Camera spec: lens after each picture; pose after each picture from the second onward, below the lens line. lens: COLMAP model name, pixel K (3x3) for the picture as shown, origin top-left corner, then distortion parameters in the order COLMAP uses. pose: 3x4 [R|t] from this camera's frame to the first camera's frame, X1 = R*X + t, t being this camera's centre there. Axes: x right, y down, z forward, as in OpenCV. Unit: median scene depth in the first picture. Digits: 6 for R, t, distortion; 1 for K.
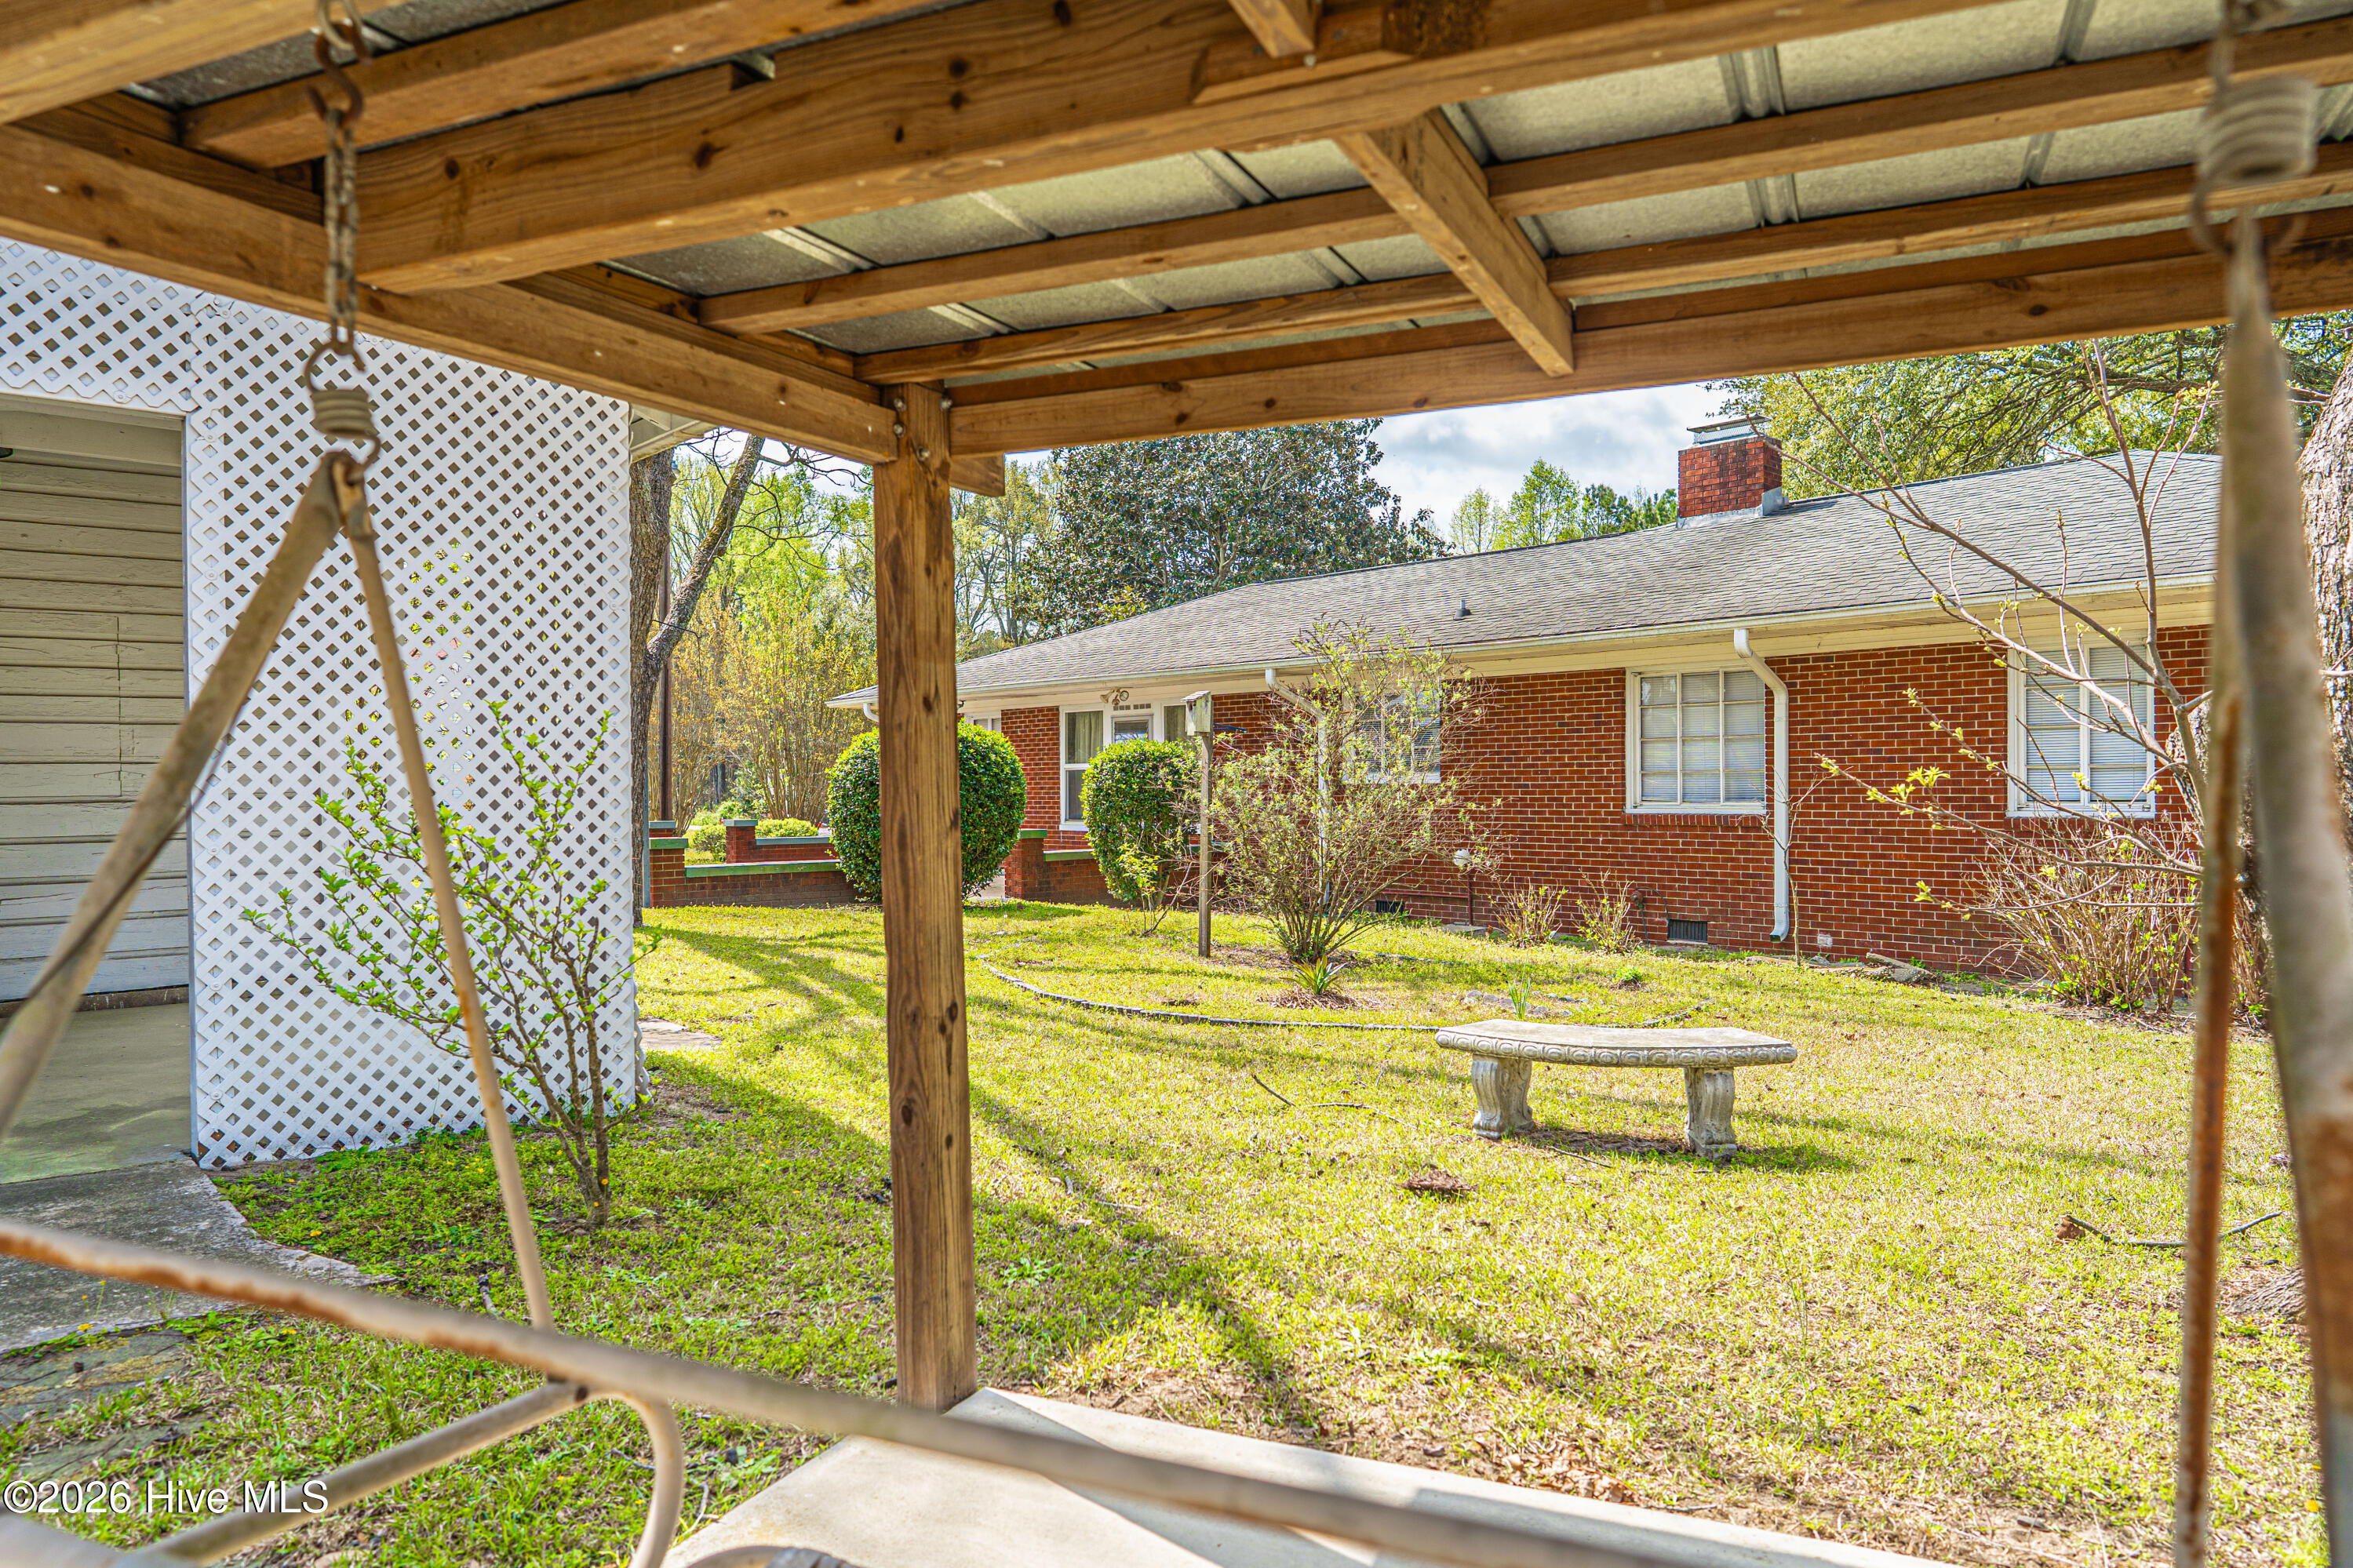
lens RADIAL K [[1556.6, 0, 1162.0], [0, 1556.6, 785.6], [0, 0, 1]] dist [0.001754, 0.000173]
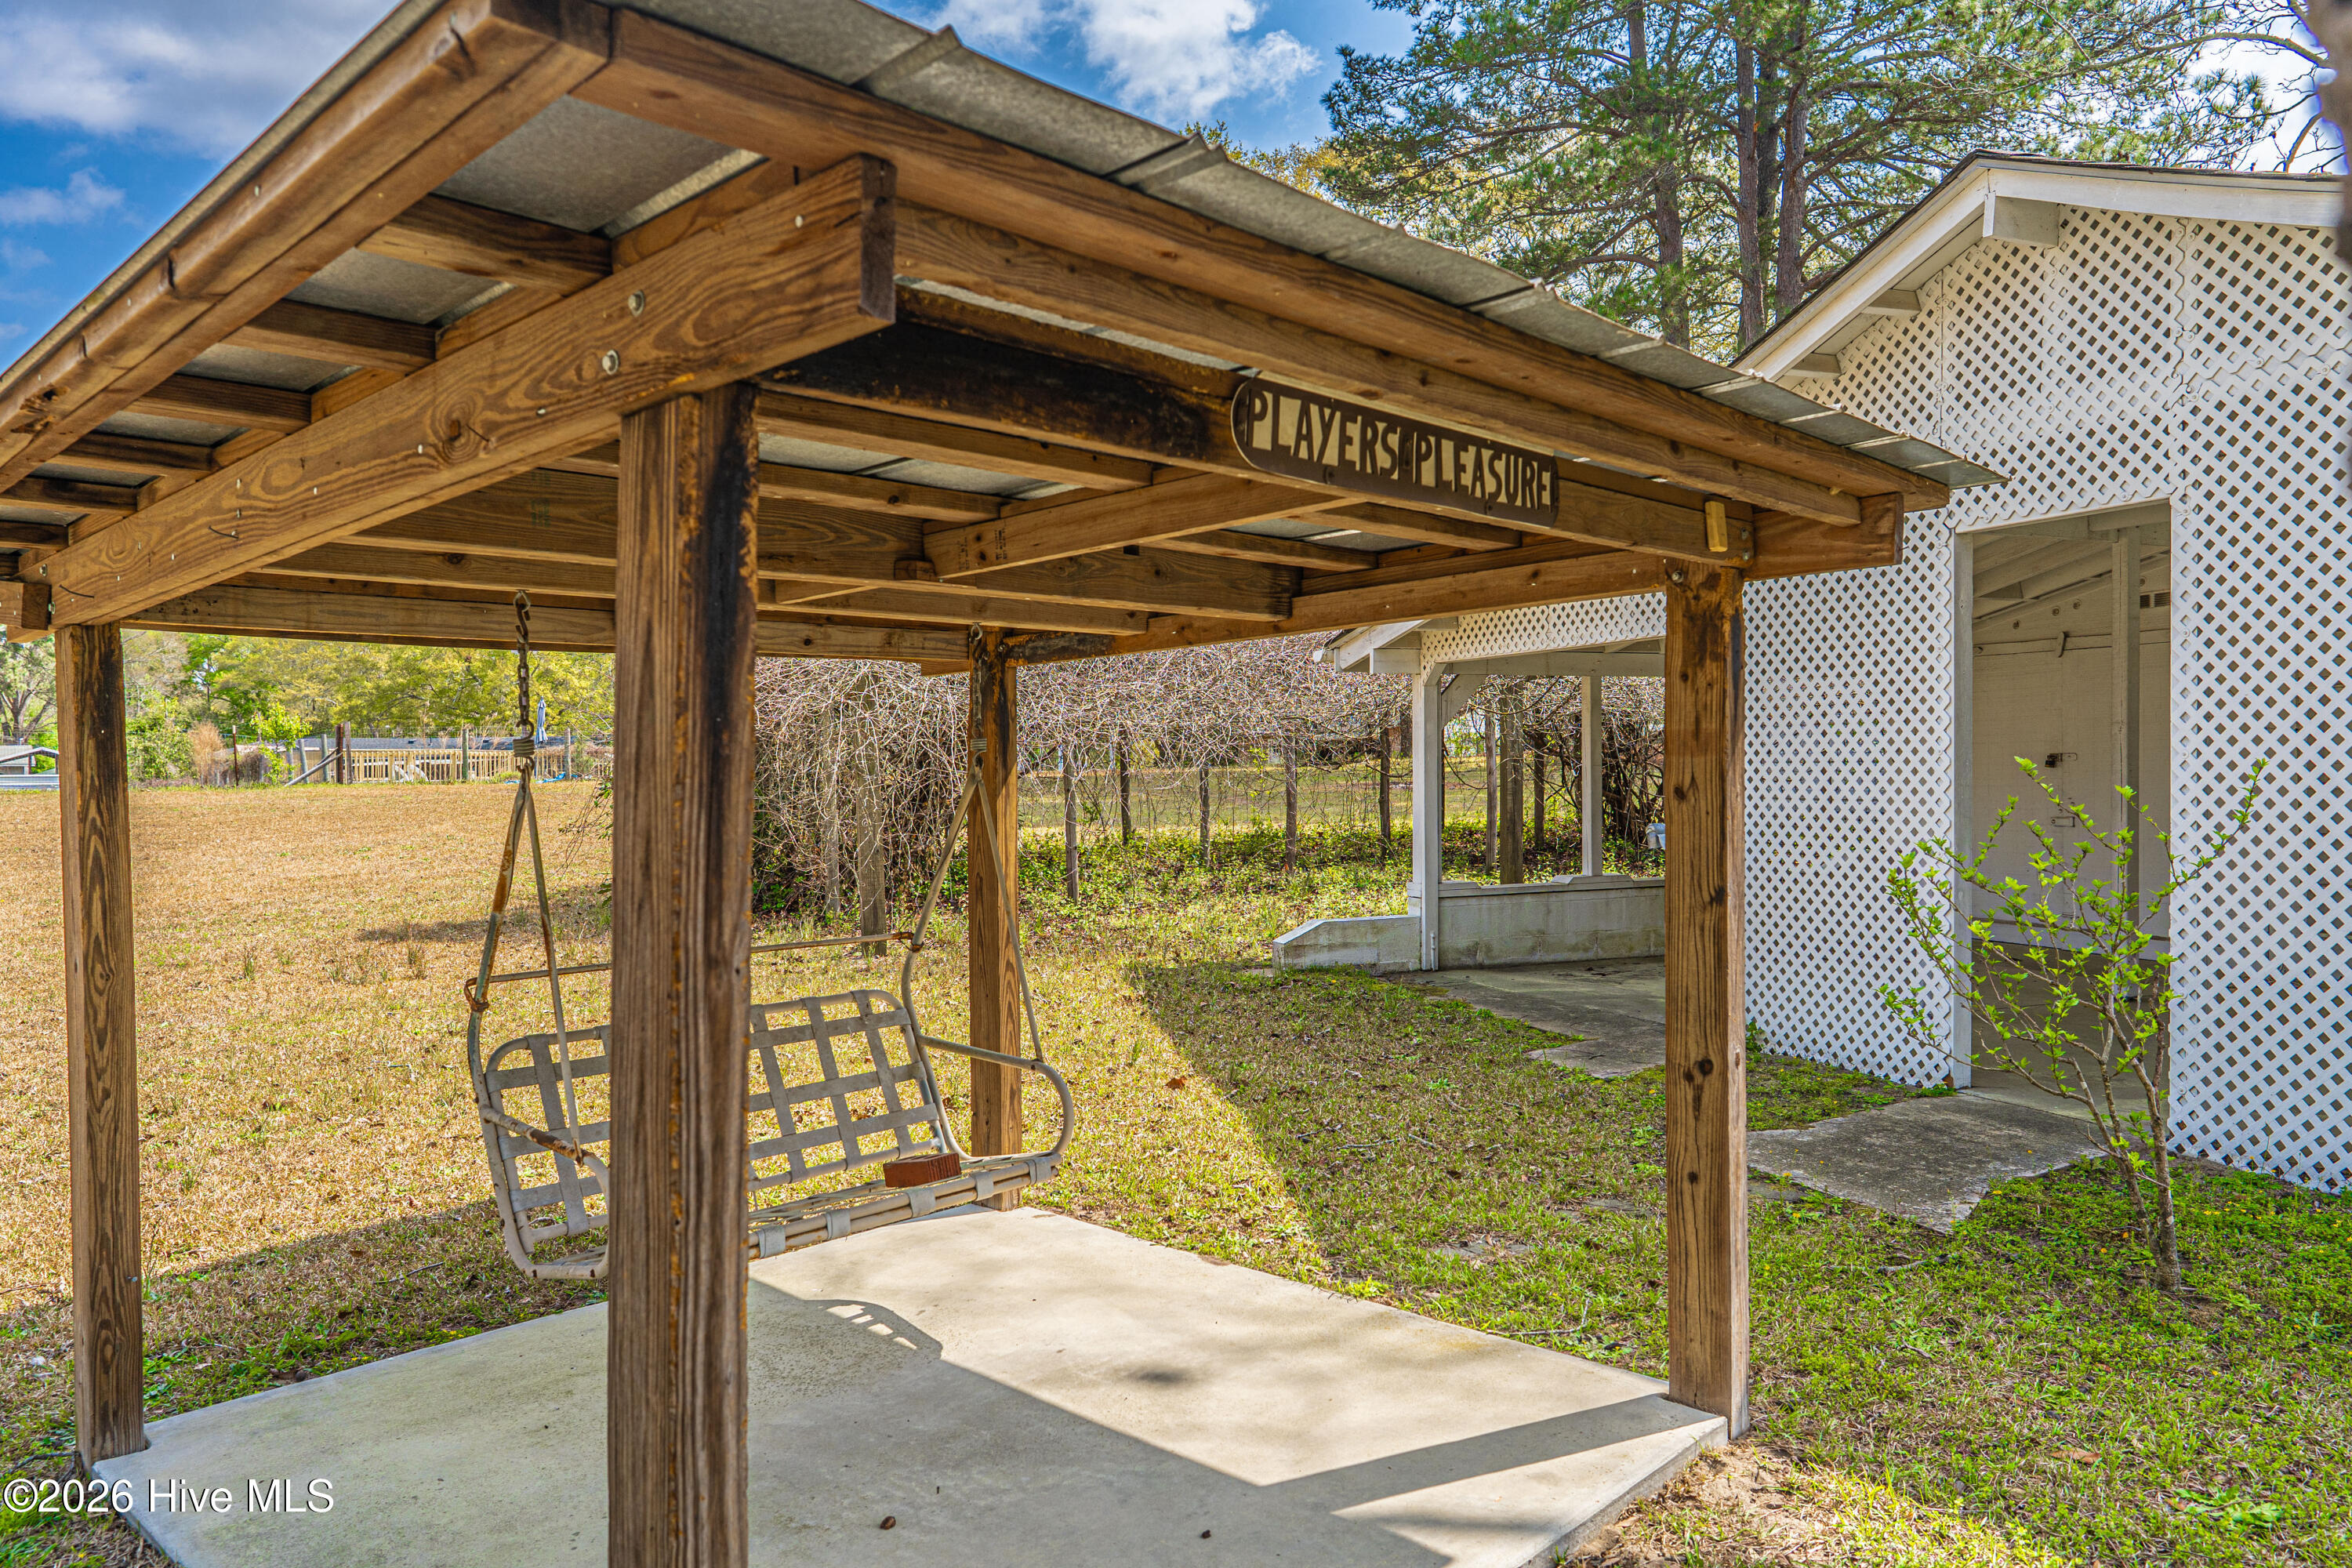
lens RADIAL K [[1556.2, 0, 1168.2], [0, 1556.2, 785.5], [0, 0, 1]] dist [0.001754, 0.000173]
pose [[-0.357653, 0.015130, -0.933732, 0.854027], [0.025199, 0.999661, 0.006546, -0.059733], [0.933514, -0.021188, -0.357913, 0.855310]]
